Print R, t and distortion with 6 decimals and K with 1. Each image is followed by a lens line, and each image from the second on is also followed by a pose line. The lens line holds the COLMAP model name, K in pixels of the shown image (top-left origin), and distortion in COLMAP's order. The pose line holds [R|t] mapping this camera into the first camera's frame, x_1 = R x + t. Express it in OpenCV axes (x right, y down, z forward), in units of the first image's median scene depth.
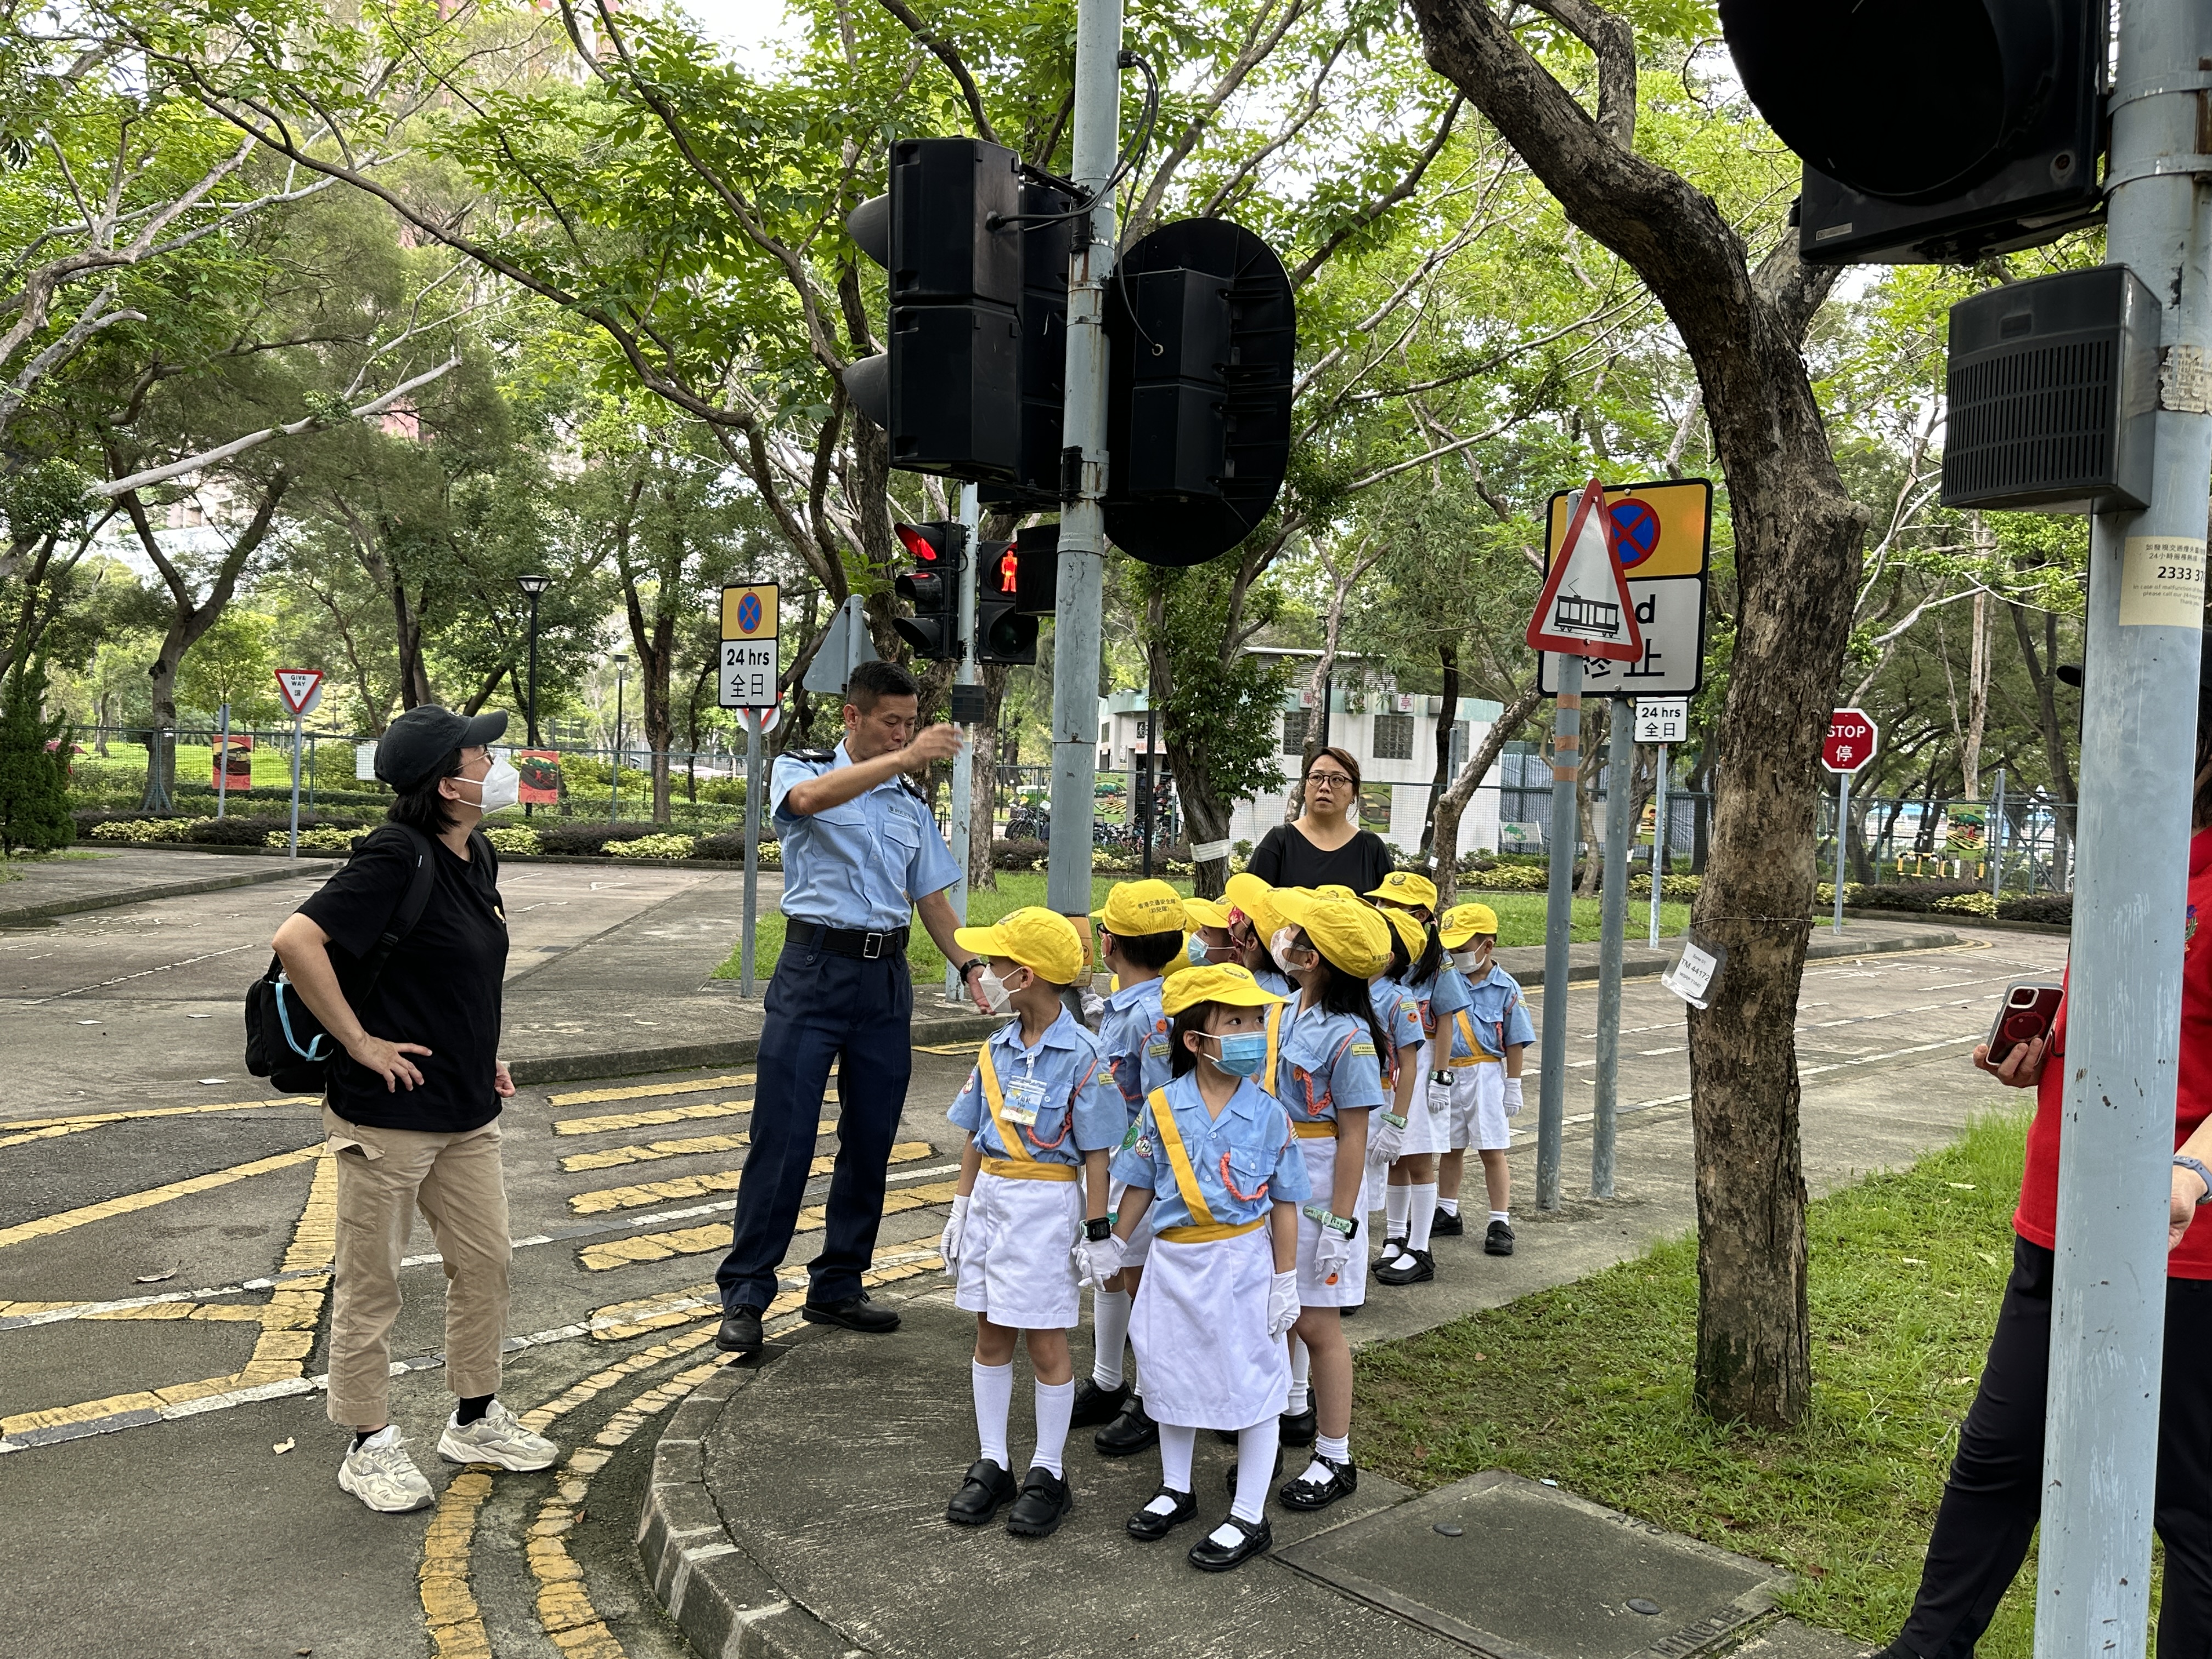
lens RADIAL K [[1792.3, 0, 1111.2], [0, 1792.3, 826.2], [0, 0, 1]] dist [0.102590, 0.003313]
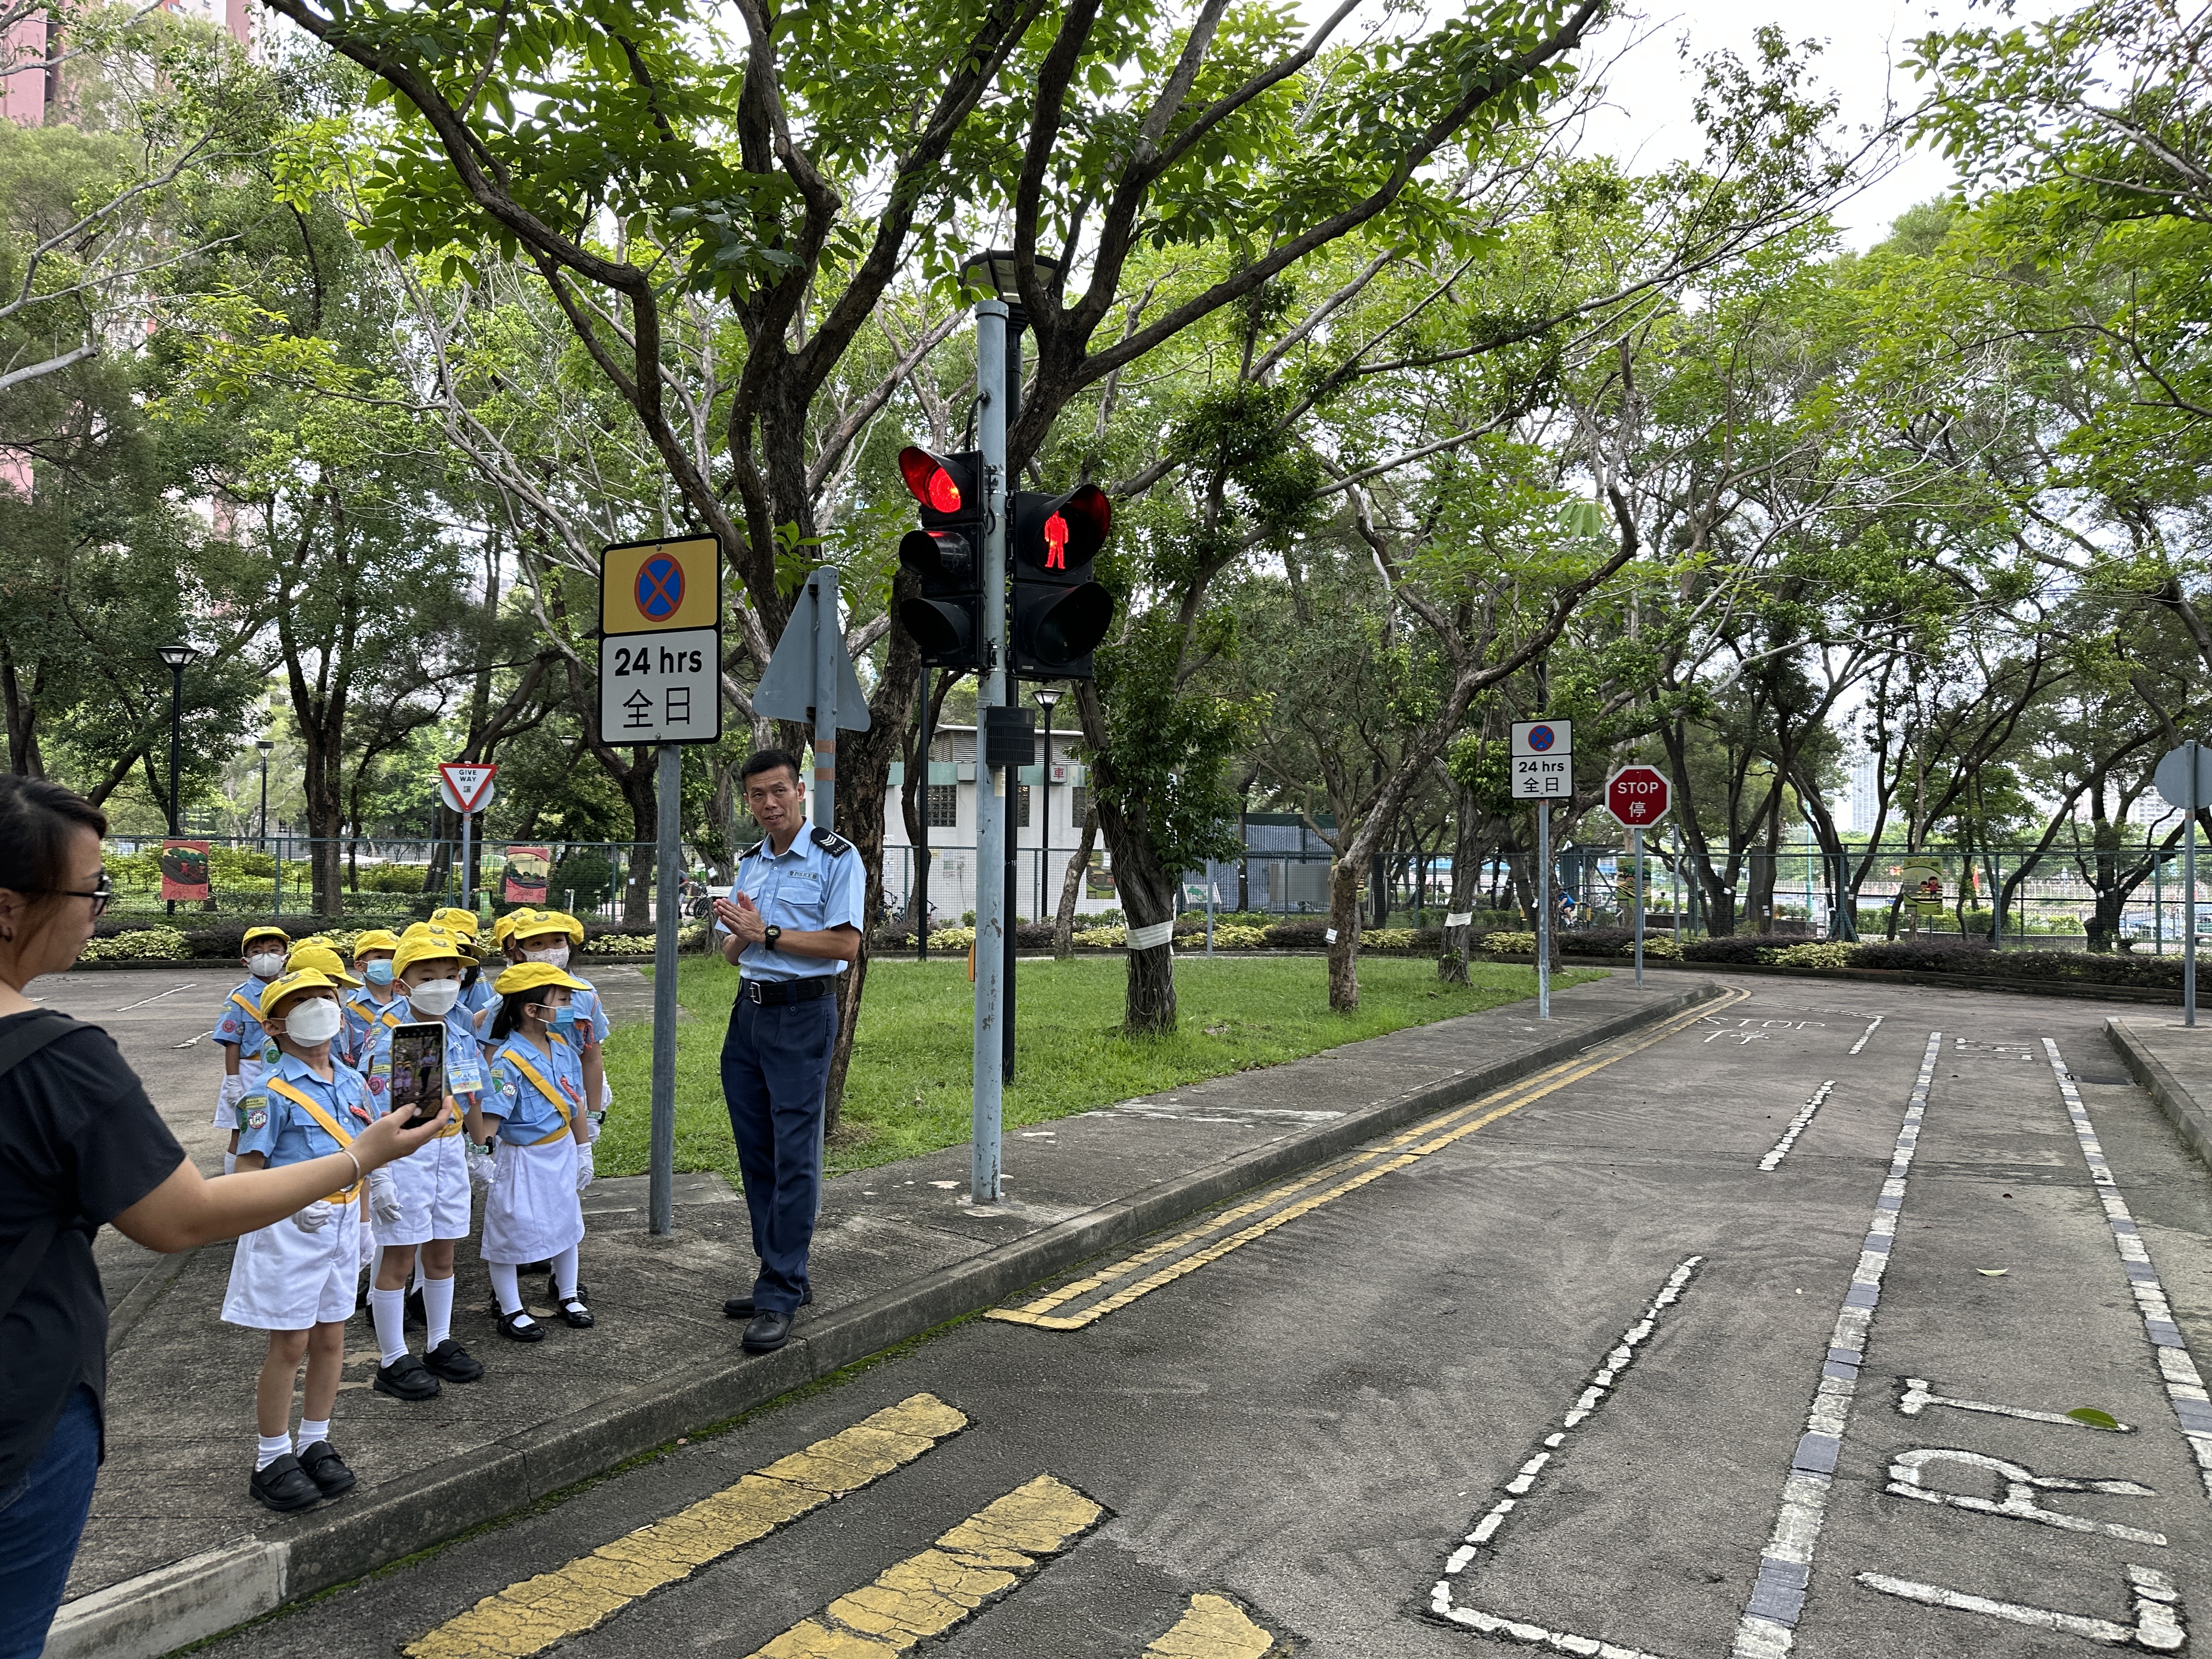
lens RADIAL K [[1544.8, 0, 1116.1], [0, 1544.8, 828.9], [0, 0, 1]] dist [0.029482, -0.034344]
pose [[0.969558, -0.022799, 0.243798, -0.046578], [0.032789, 0.998777, -0.036997, -0.003387], [-0.242657, 0.043864, 0.969120, 0.118612]]
